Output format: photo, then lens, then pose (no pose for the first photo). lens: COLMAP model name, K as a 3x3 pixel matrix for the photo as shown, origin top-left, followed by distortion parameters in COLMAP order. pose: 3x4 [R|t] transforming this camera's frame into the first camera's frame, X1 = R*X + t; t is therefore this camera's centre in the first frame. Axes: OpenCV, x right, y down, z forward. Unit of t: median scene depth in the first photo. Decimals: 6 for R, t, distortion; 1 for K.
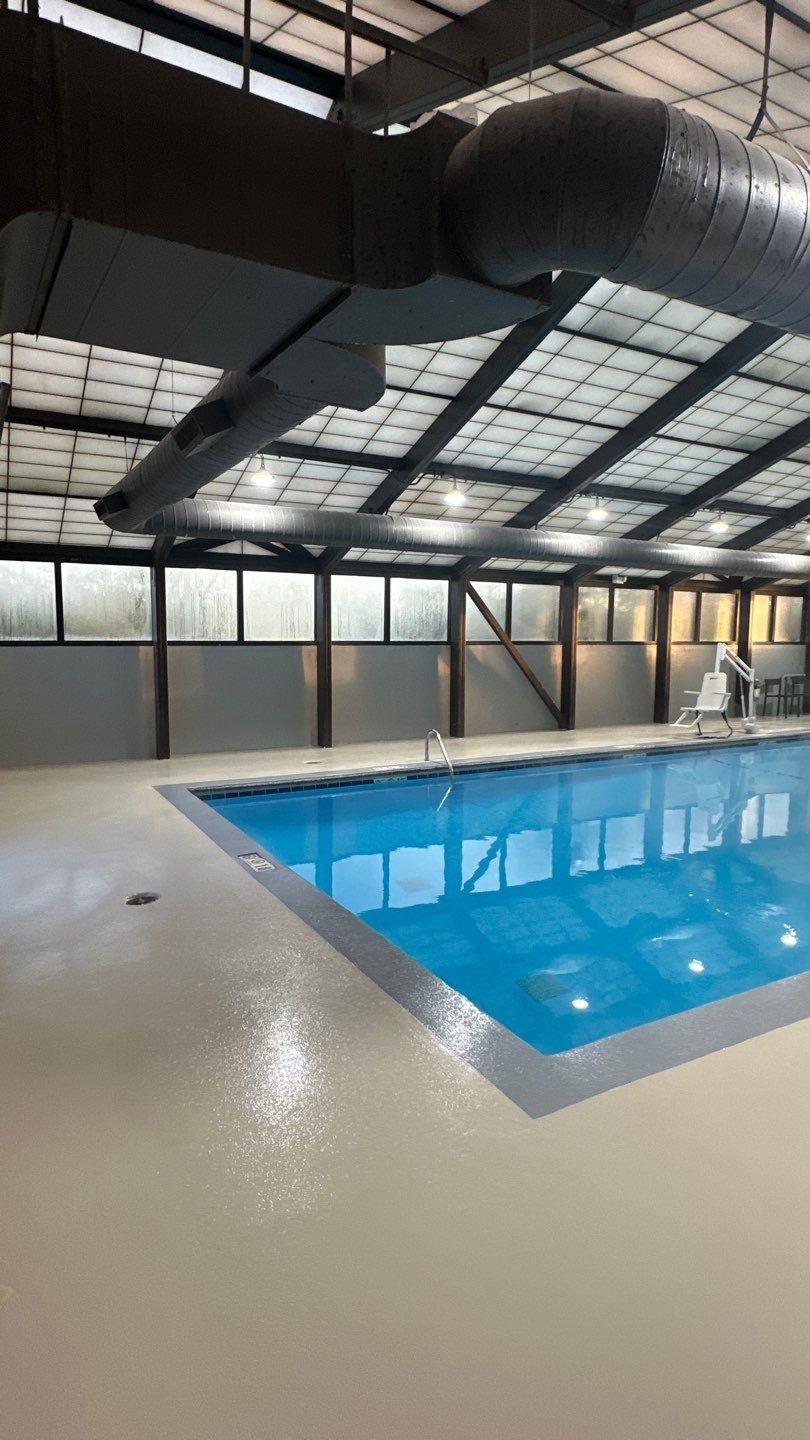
lens RADIAL K [[776.3, 0, 406.1], [0, 776.3, 714.1], [0, 0, 1]] dist [0.003701, 0.000047]
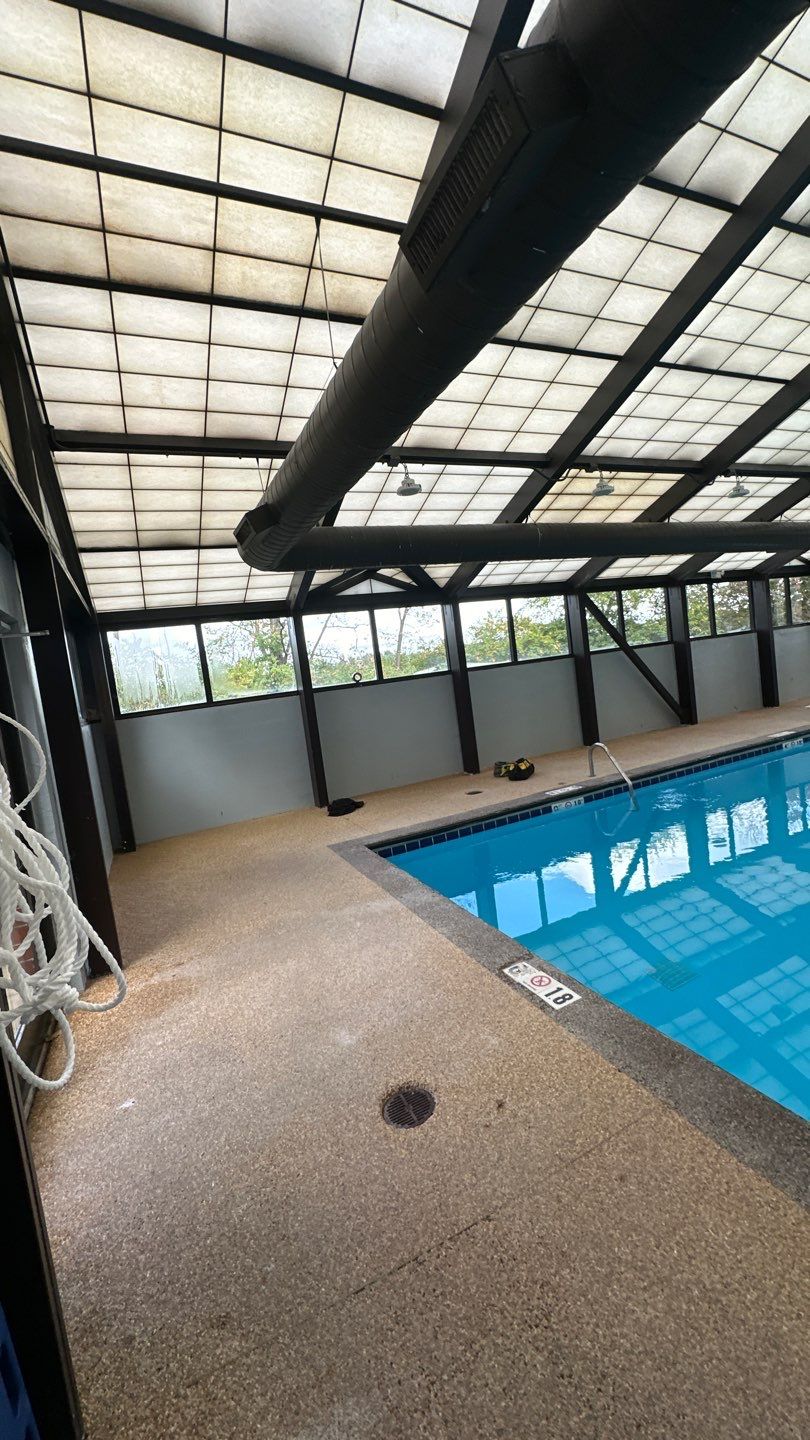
lens RADIAL K [[576.4, 0, 400.5], [0, 576.4, 717.6], [0, 0, 1]] dist [-0.000793, 0.001012]
pose [[0.987824, -0.131051, -0.083844, -0.137055], [0.128958, 0.991198, -0.029931, -0.021297], [0.087029, 0.018754, 0.996029, 0.274579]]
